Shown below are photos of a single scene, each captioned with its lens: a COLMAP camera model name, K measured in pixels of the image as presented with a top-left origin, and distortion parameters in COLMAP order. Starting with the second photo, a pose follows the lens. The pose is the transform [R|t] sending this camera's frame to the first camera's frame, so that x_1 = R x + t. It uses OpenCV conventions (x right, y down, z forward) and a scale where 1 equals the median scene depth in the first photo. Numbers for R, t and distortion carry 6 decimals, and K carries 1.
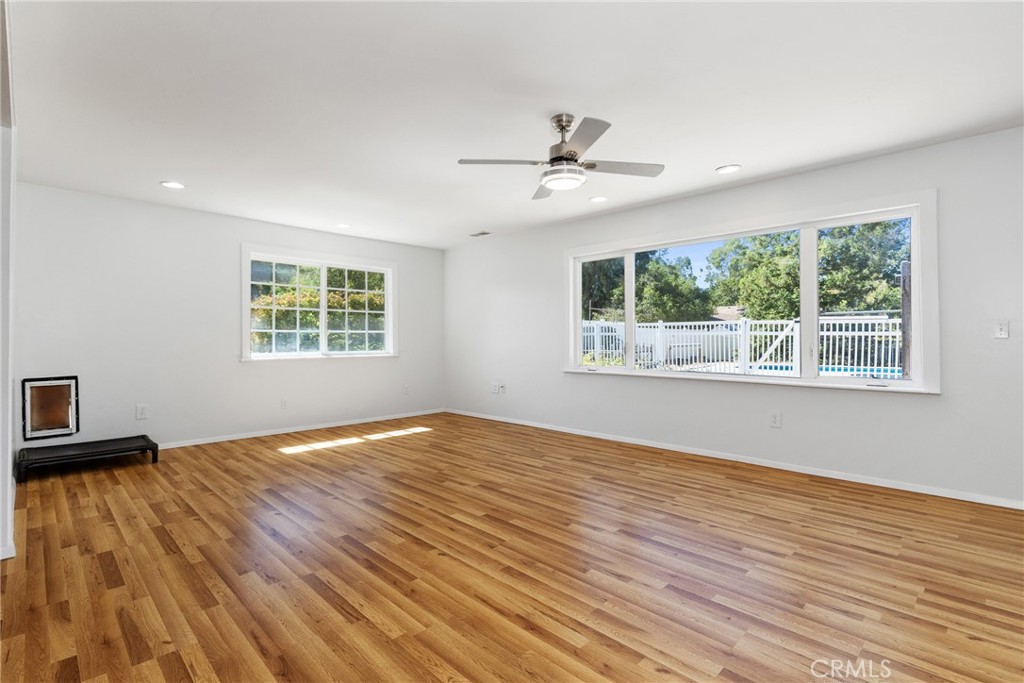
lens RADIAL K [[485.1, 0, 513.5], [0, 485.1, 336.3], [0, 0, 1]] dist [0.000584, 0.000429]
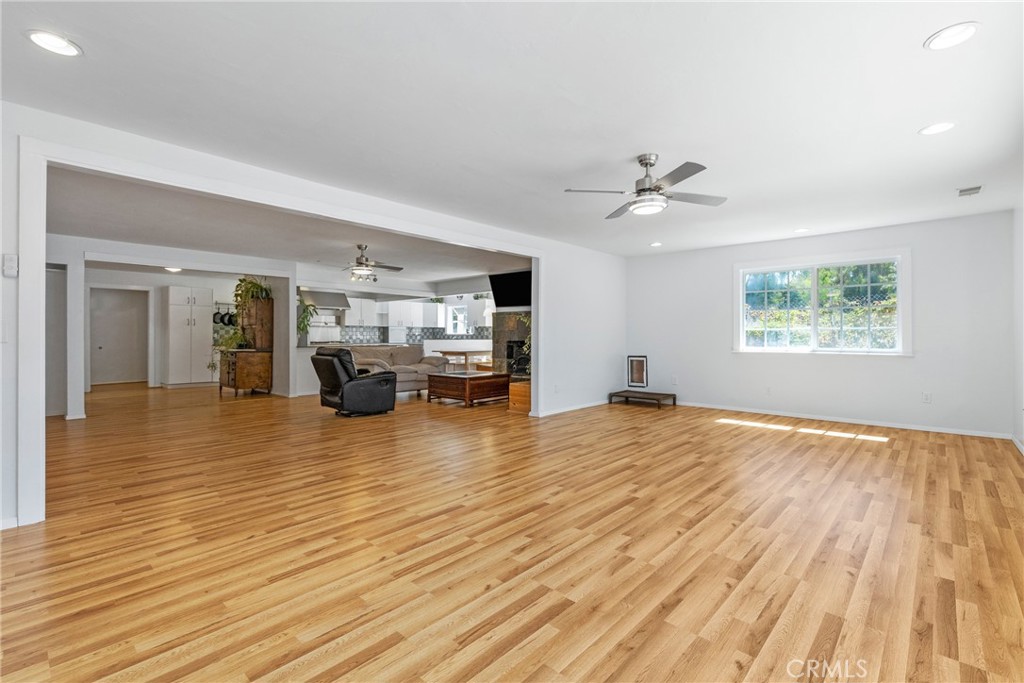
lens RADIAL K [[466.5, 0, 512.1], [0, 466.5, 339.7], [0, 0, 1]] dist [0.014775, 0.000363]
pose [[0.037617, 0.008373, -0.999257, 1.163939], [0.008435, 0.999927, 0.008696, 0.000105], [0.999257, -0.008755, 0.037543, 0.564231]]
